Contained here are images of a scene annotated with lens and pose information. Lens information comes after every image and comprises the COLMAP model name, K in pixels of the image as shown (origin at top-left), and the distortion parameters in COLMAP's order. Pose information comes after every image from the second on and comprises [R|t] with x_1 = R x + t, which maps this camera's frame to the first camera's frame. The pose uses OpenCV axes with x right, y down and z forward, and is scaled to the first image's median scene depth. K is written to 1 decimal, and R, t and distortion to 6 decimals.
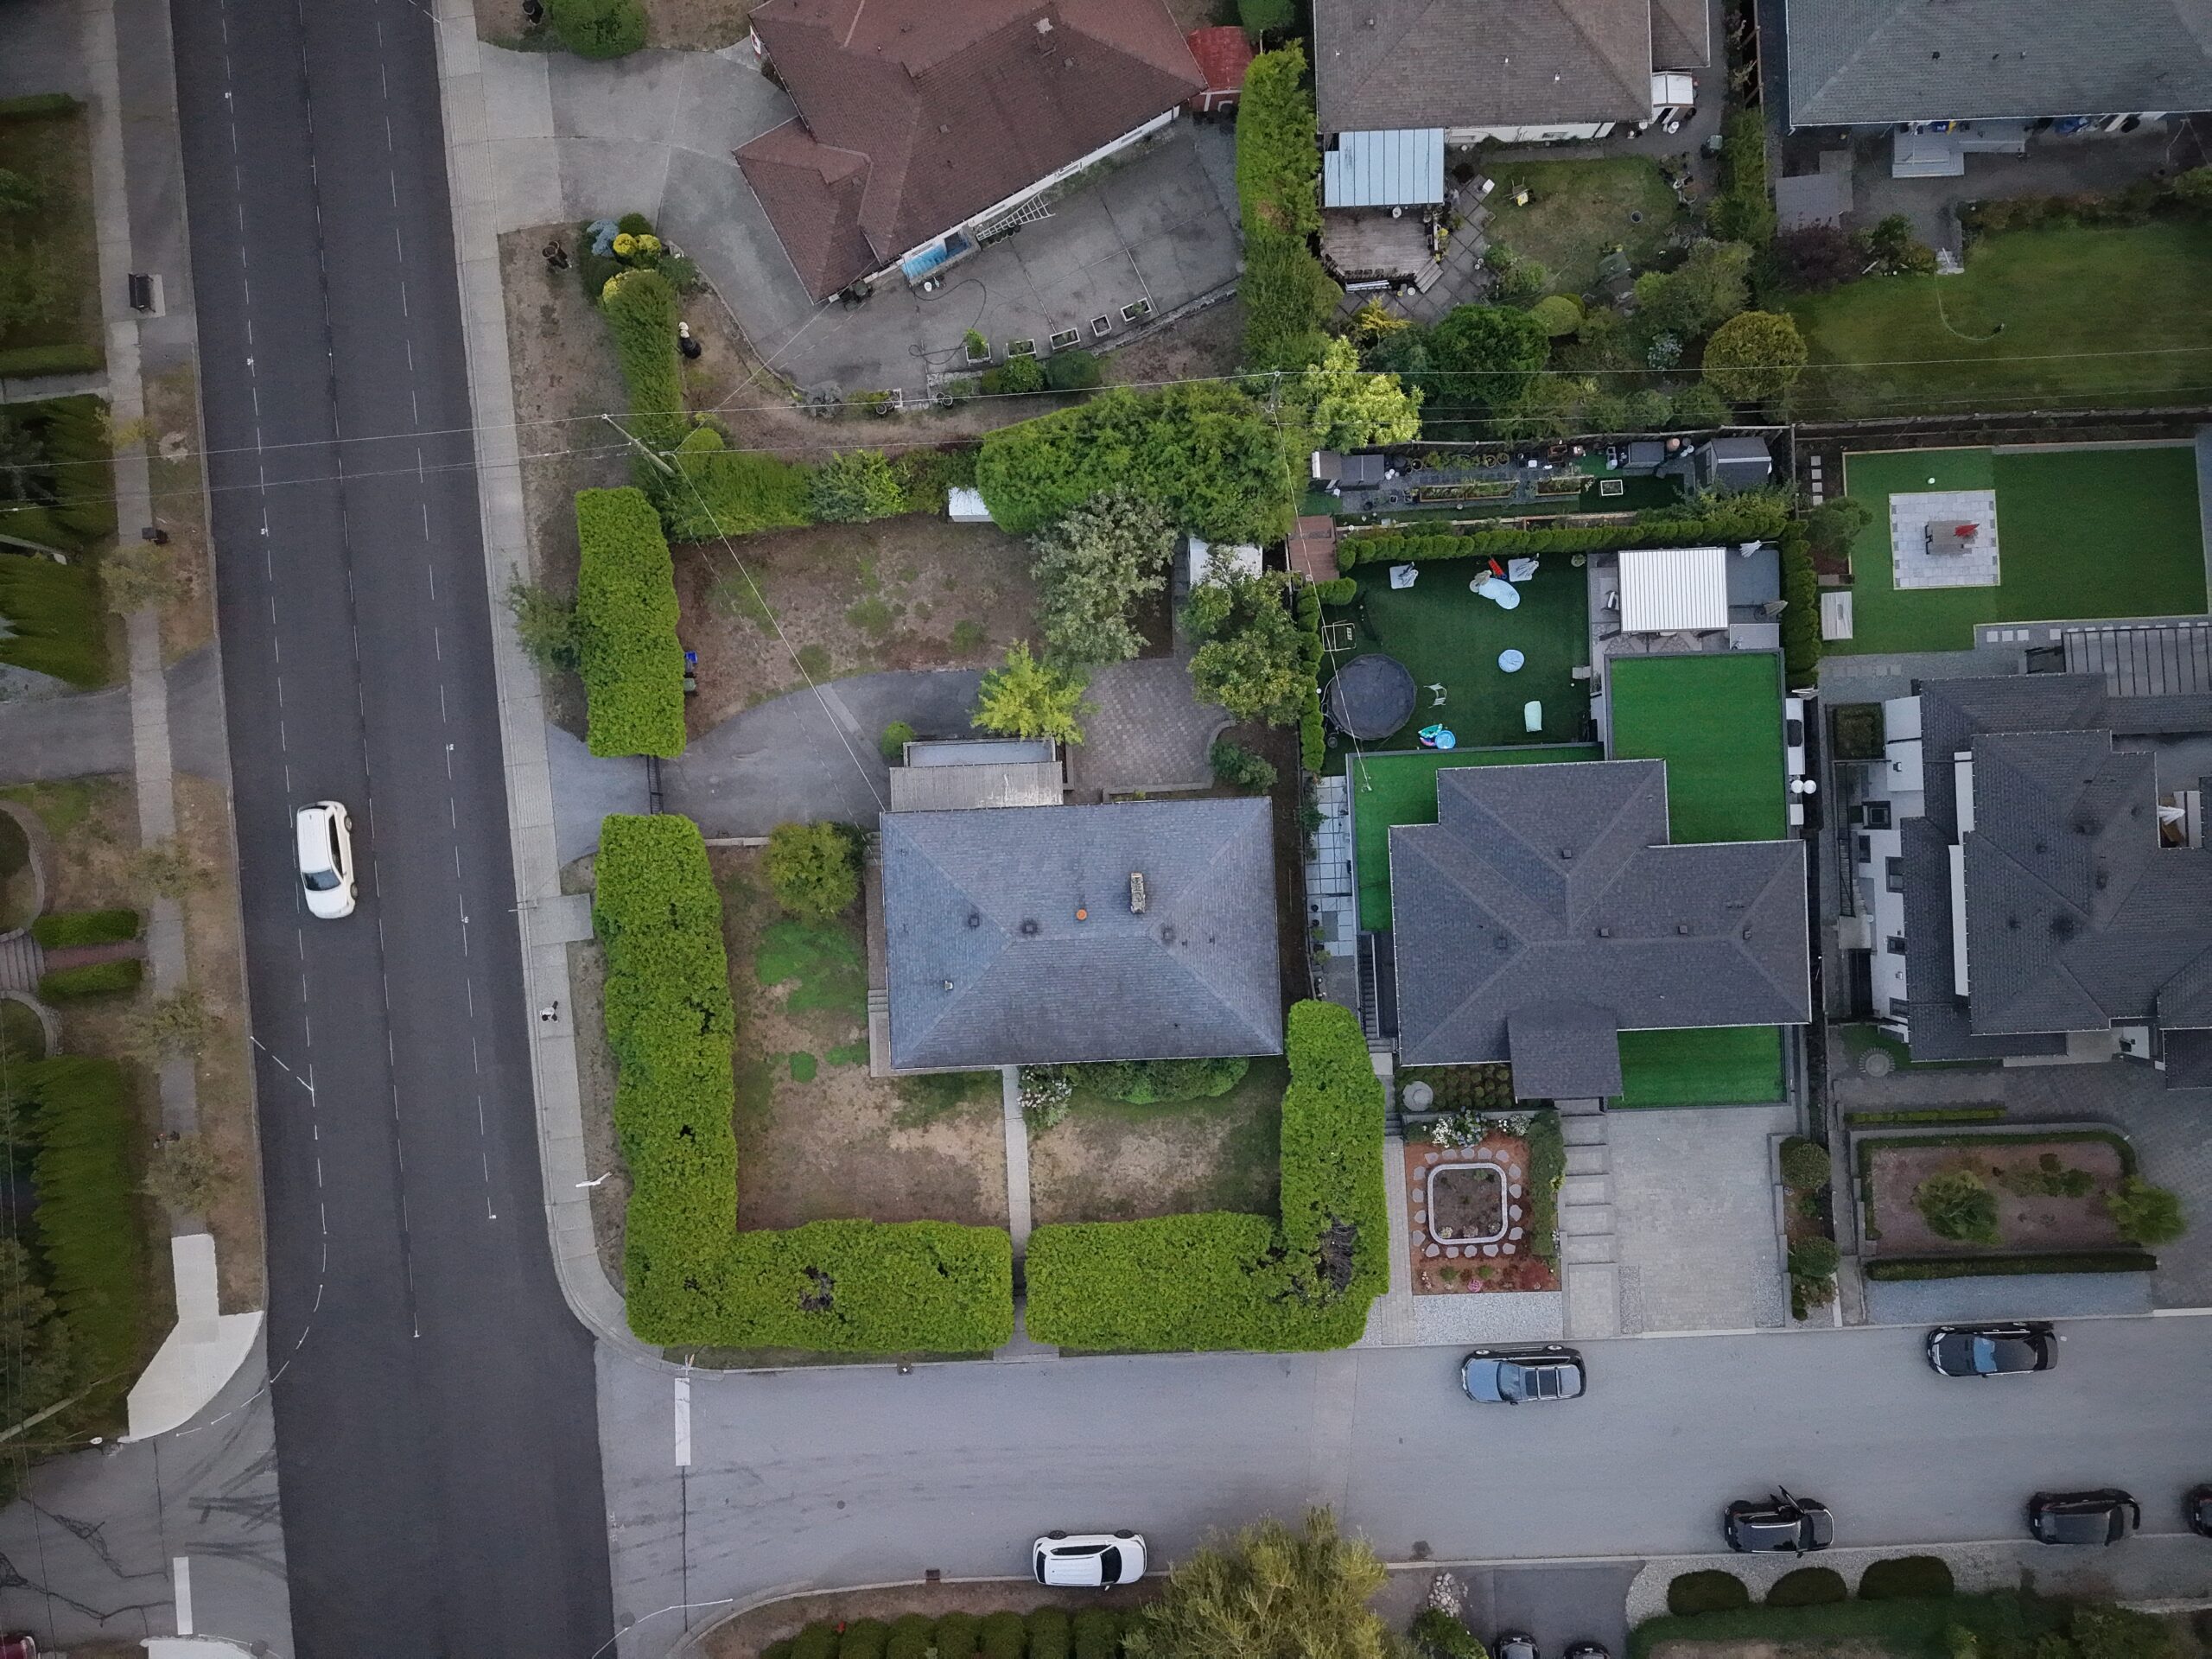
lens RADIAL K [[1545.5, 0, 1106.6], [0, 1545.5, 819.7], [0, 0, 1]] dist [-0.045149, 0.003791]
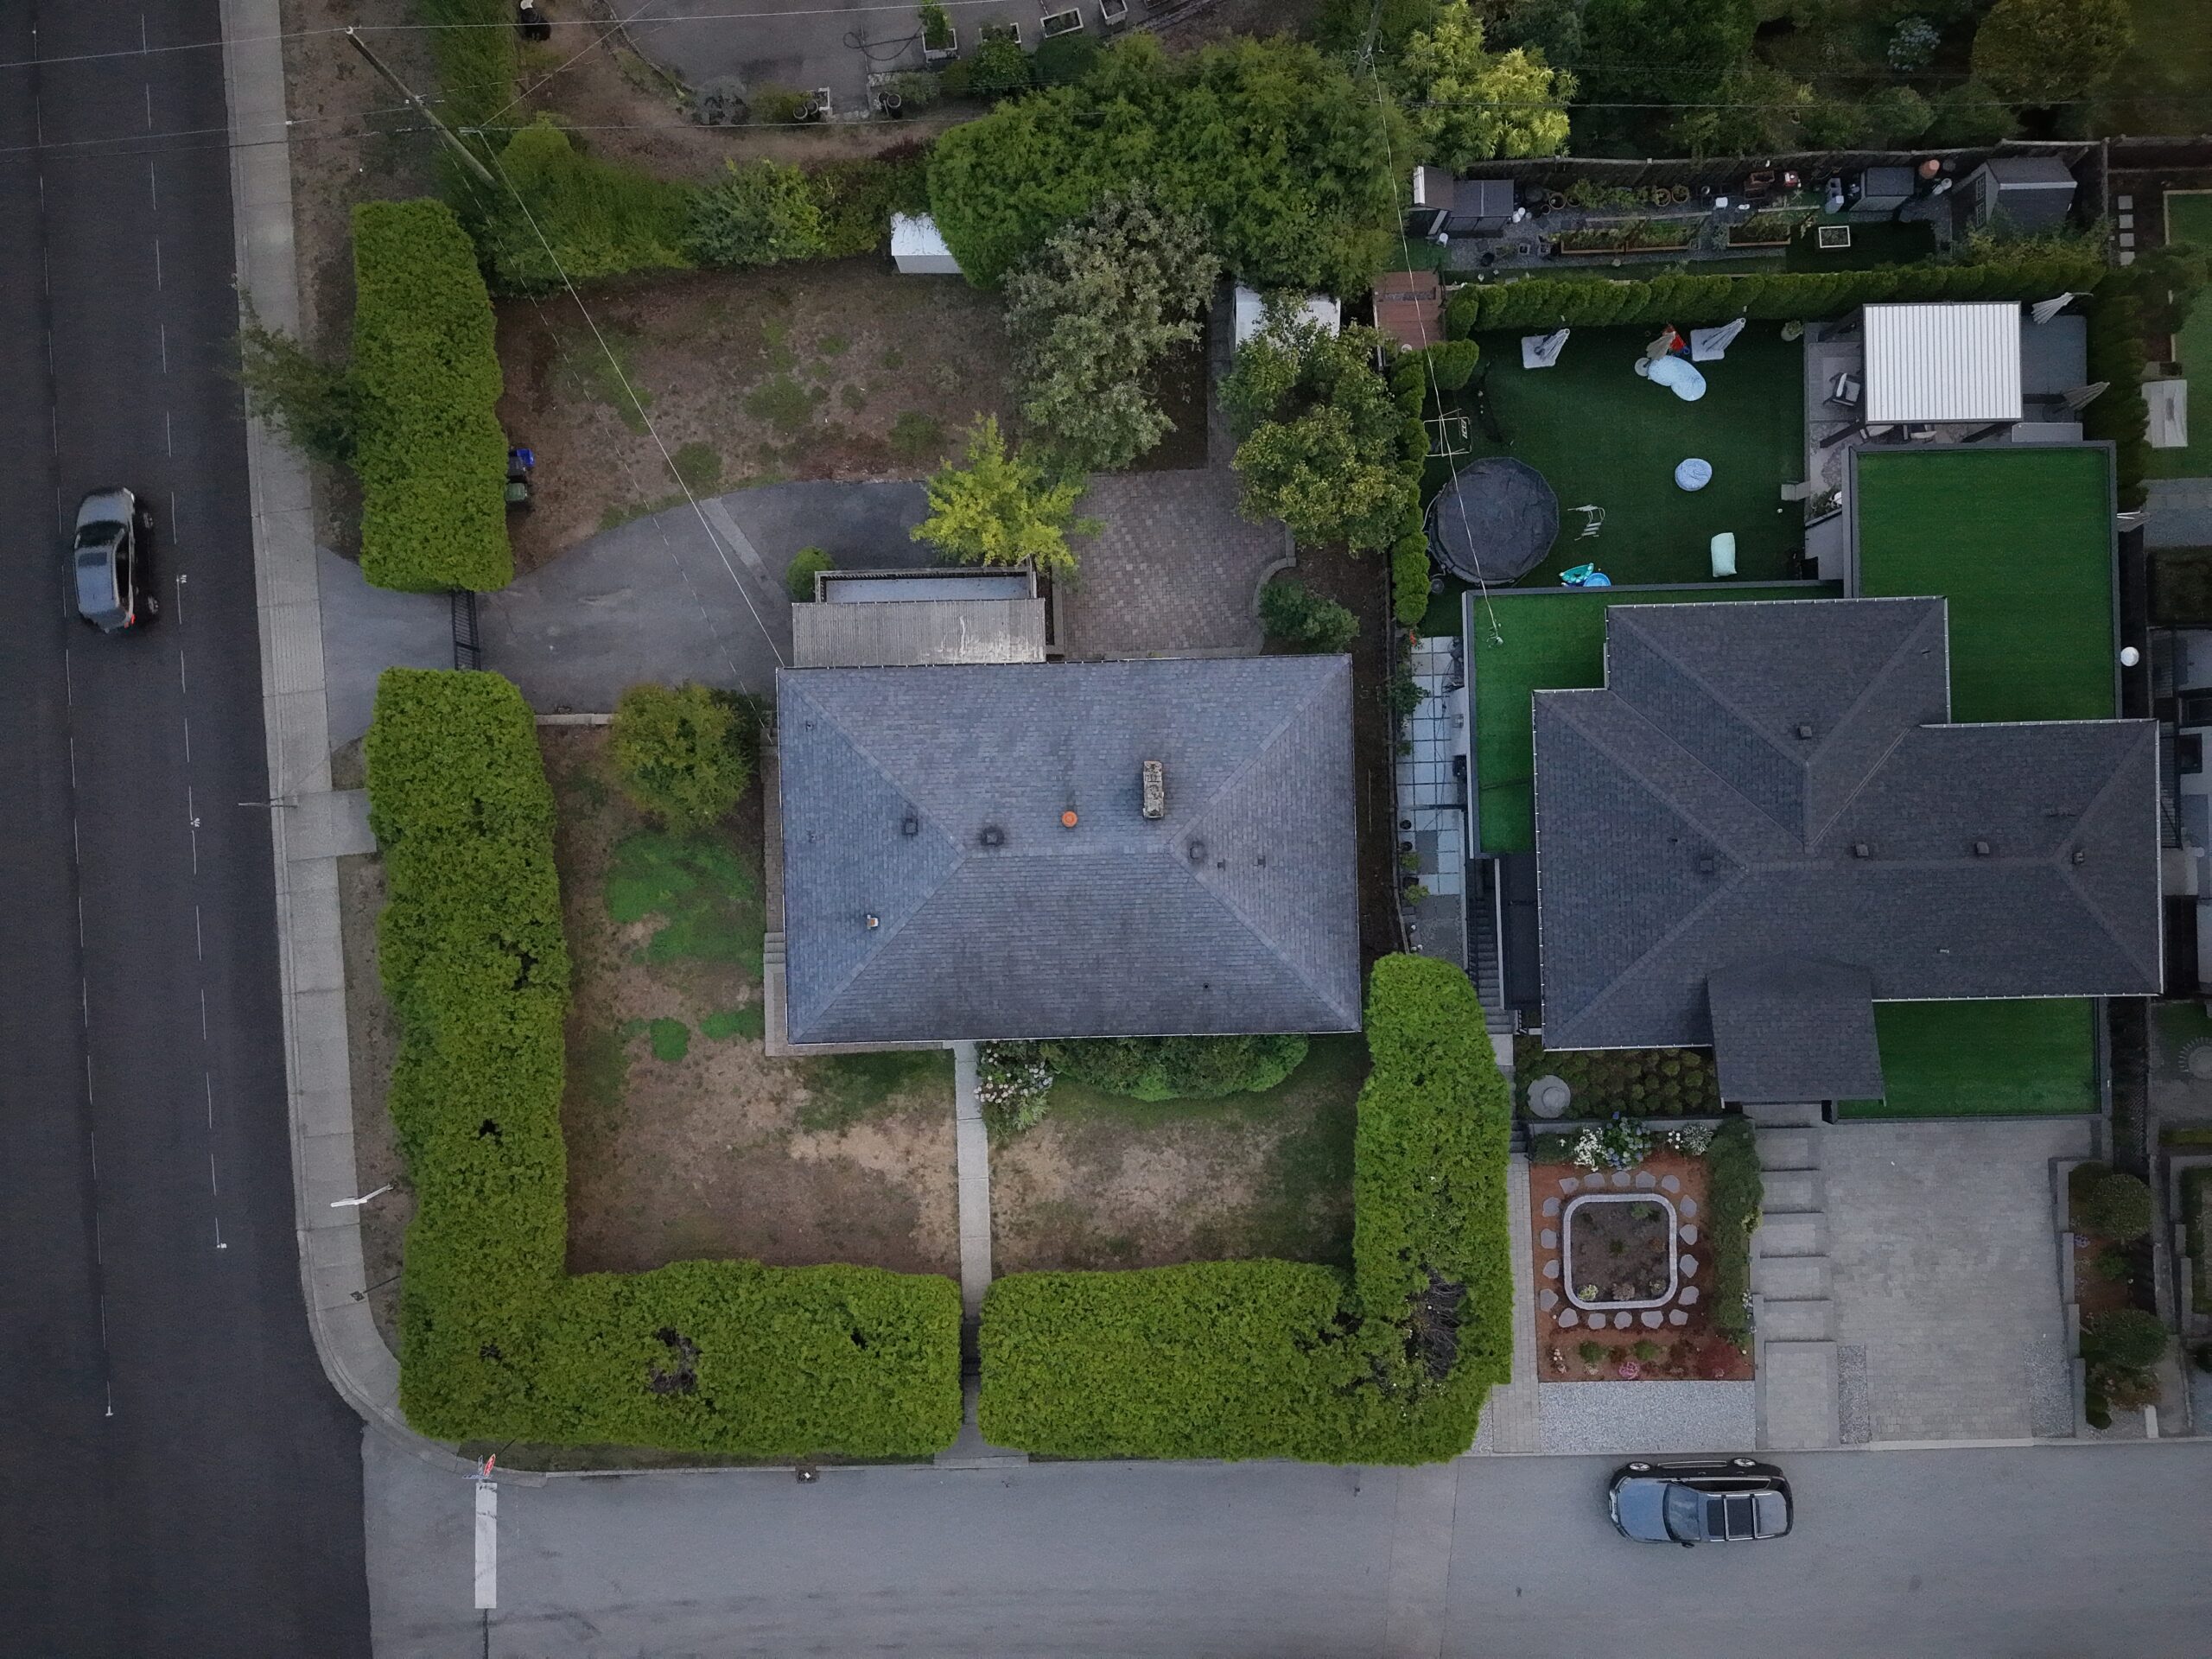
lens RADIAL K [[1545.5, 0, 1106.8], [0, 1545.5, 836.9], [0, 0, 1]] dist [-0.045149, 0.003791]
pose [[0.999861, 0.016519, -0.002440, 0.001698], [-0.016496, 0.999821, 0.009297, 0.060102], [0.002593, -0.009256, 0.999954, 0.311381]]
